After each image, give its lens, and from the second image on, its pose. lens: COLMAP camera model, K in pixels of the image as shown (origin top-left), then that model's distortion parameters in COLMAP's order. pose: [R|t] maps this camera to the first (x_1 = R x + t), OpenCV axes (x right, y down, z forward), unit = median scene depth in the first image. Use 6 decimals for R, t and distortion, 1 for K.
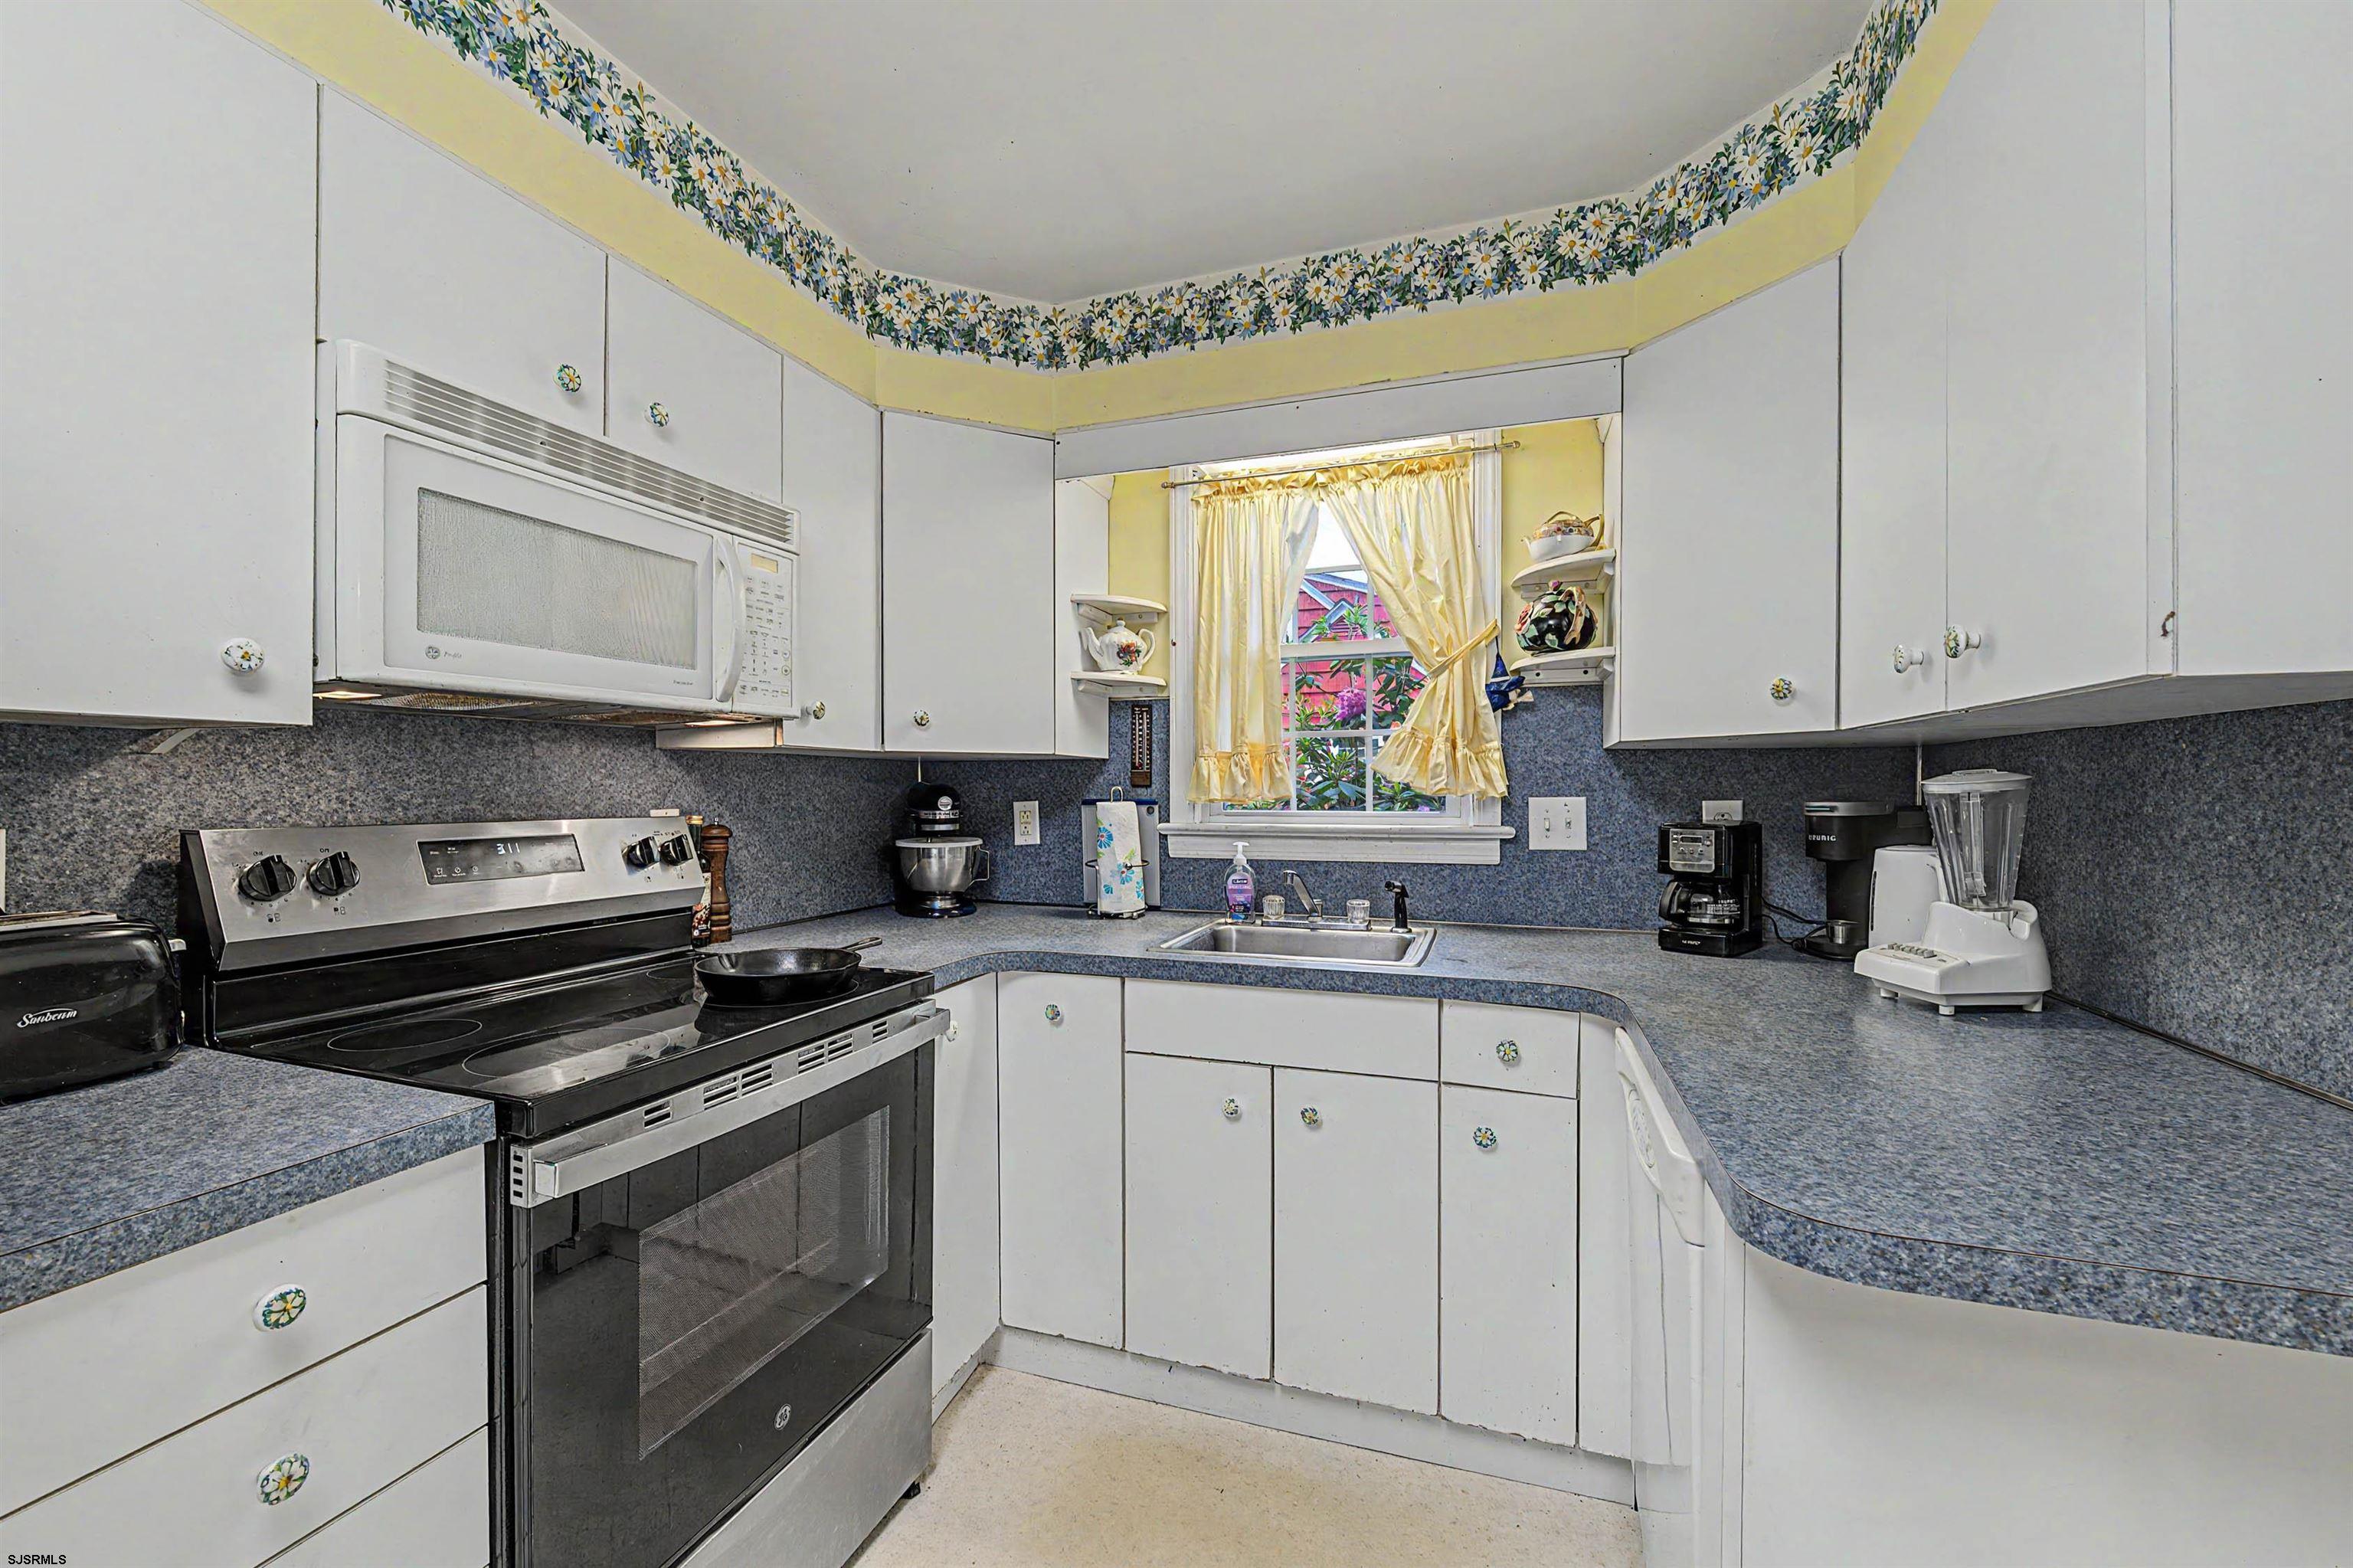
lens RADIAL K [[946.5, 0, 1171.4], [0, 946.5, 799.4], [0, 0, 1]] dist [-0.010877, -0.000186]
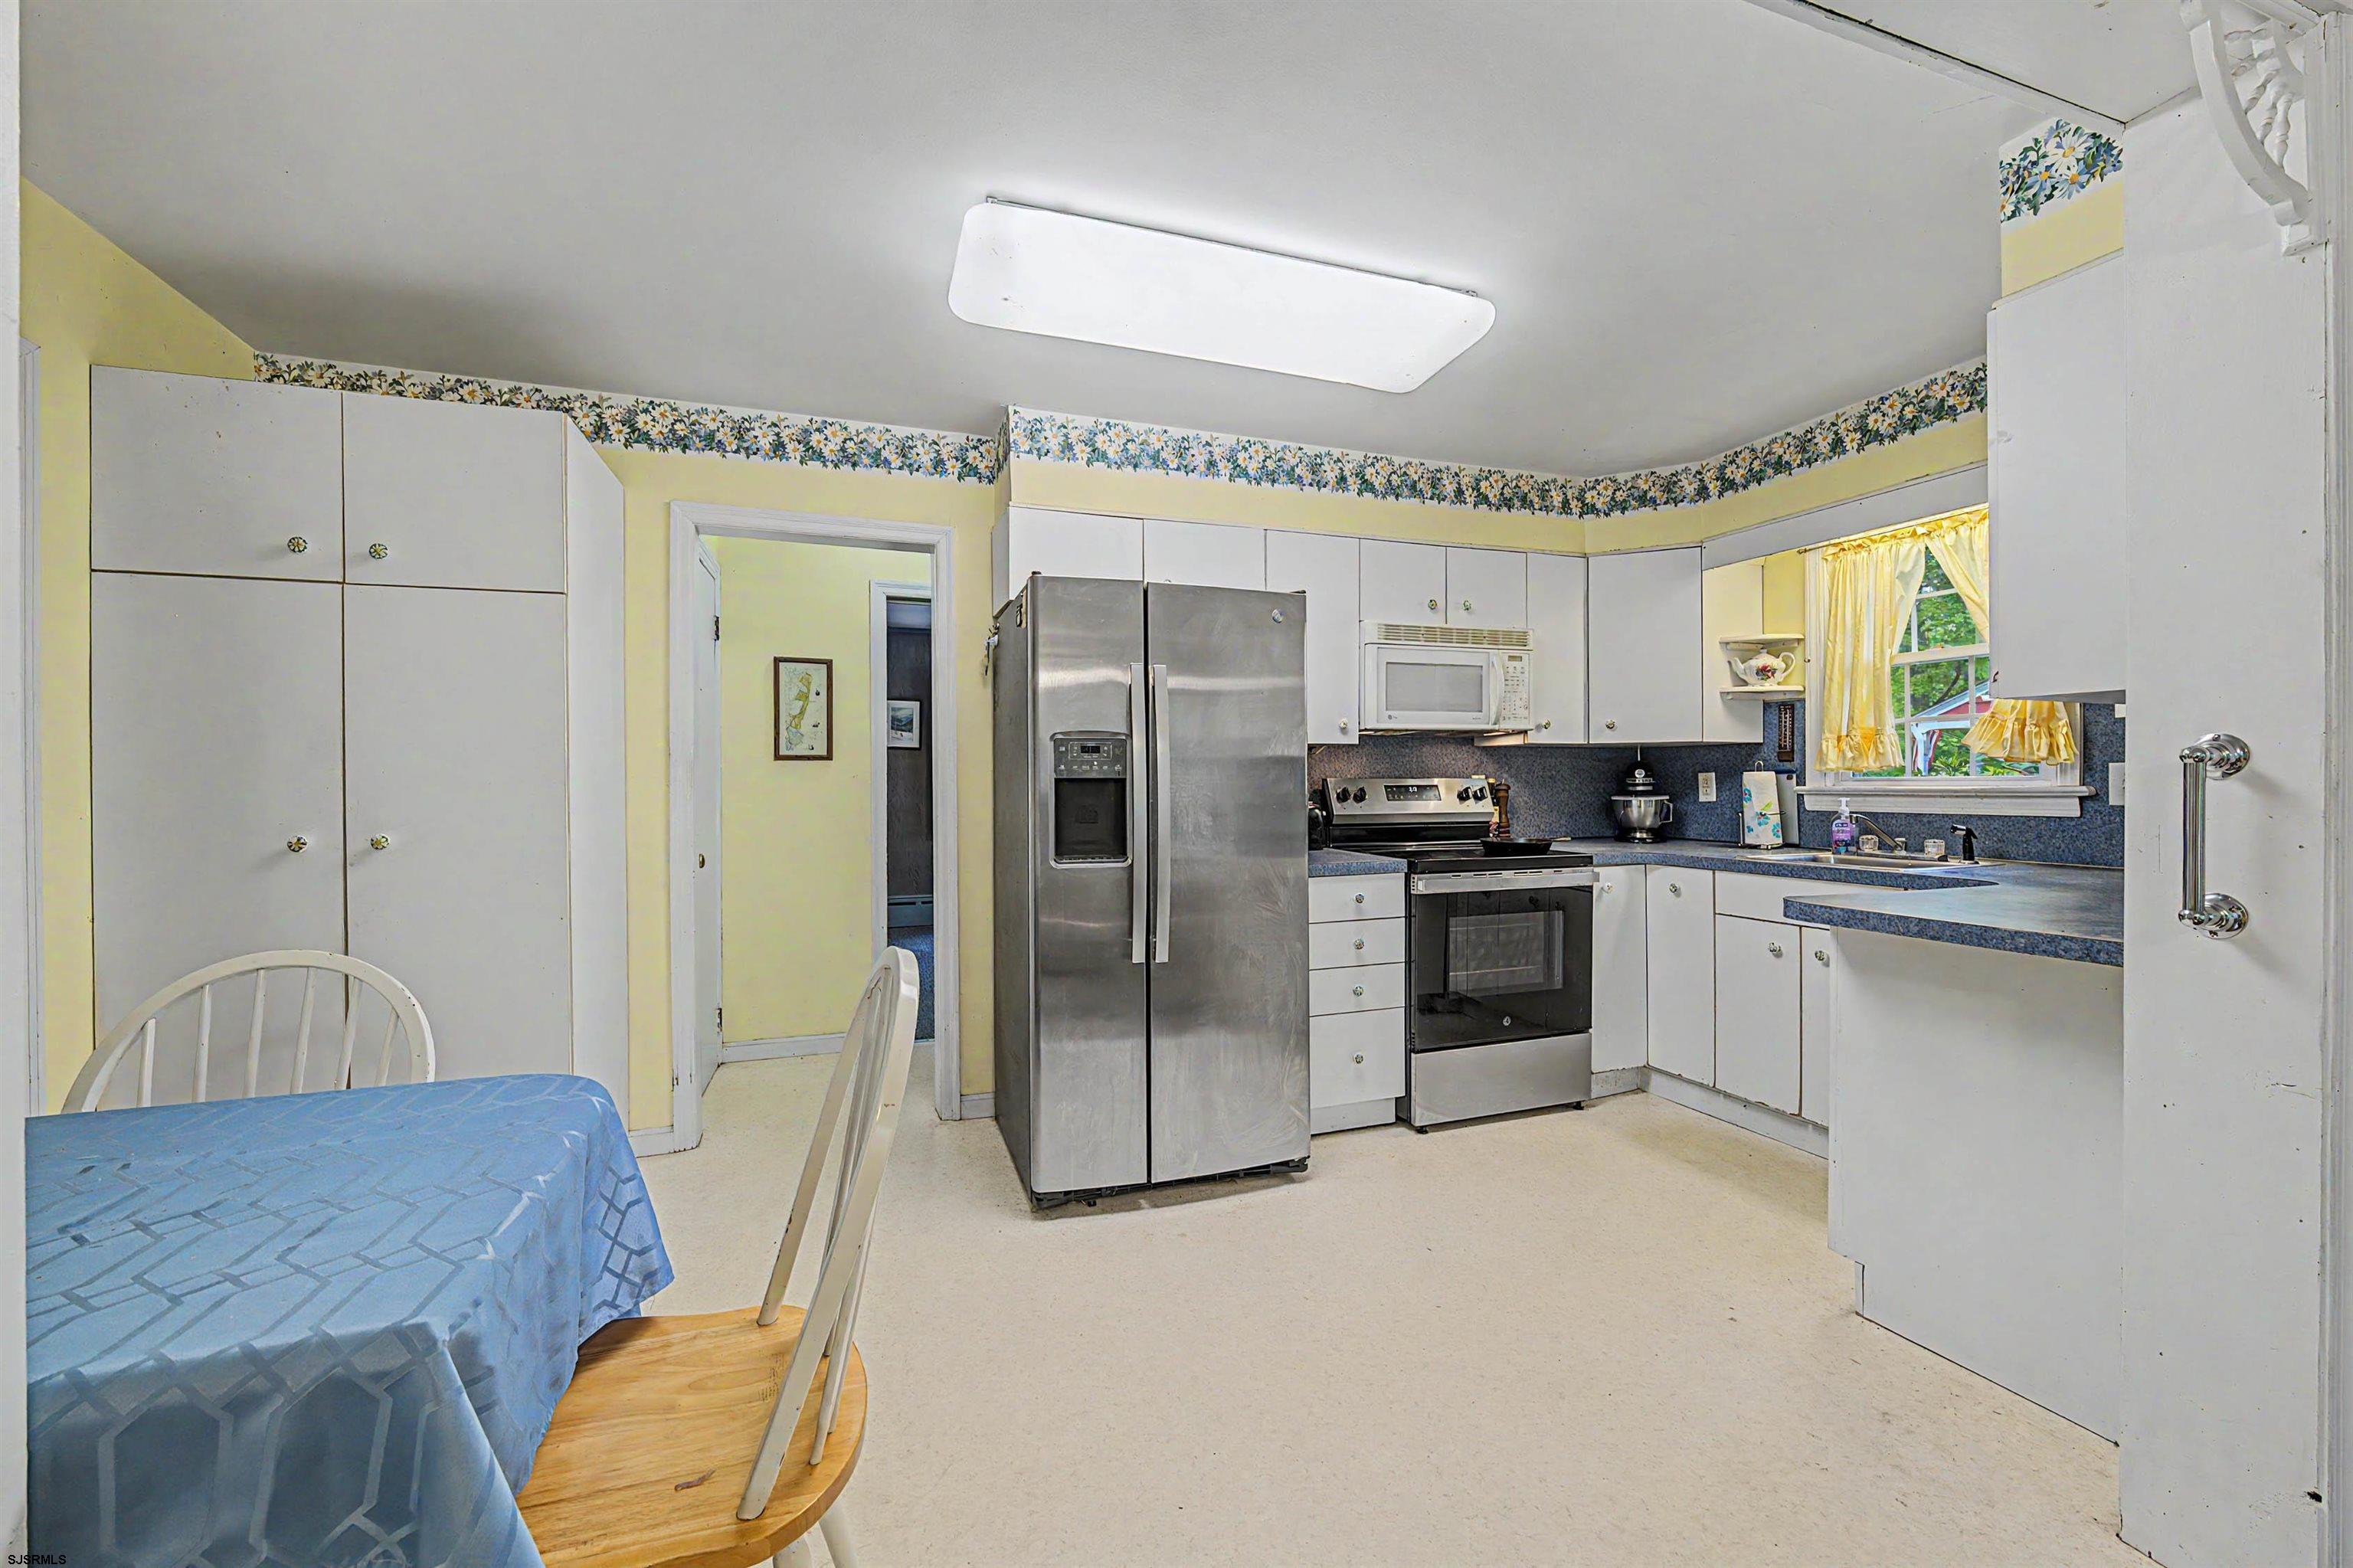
lens RADIAL K [[954.8, 0, 1170.7], [0, 954.8, 780.6], [0, 0, 1]] dist [-0.000645, -0.000041]
pose [[0.641855, -0.004424, -0.766813, 0.580464], [-0.002707, 0.999964, -0.008034, 0.036540], [0.766821, 0.007232, 0.641820, -0.787935]]
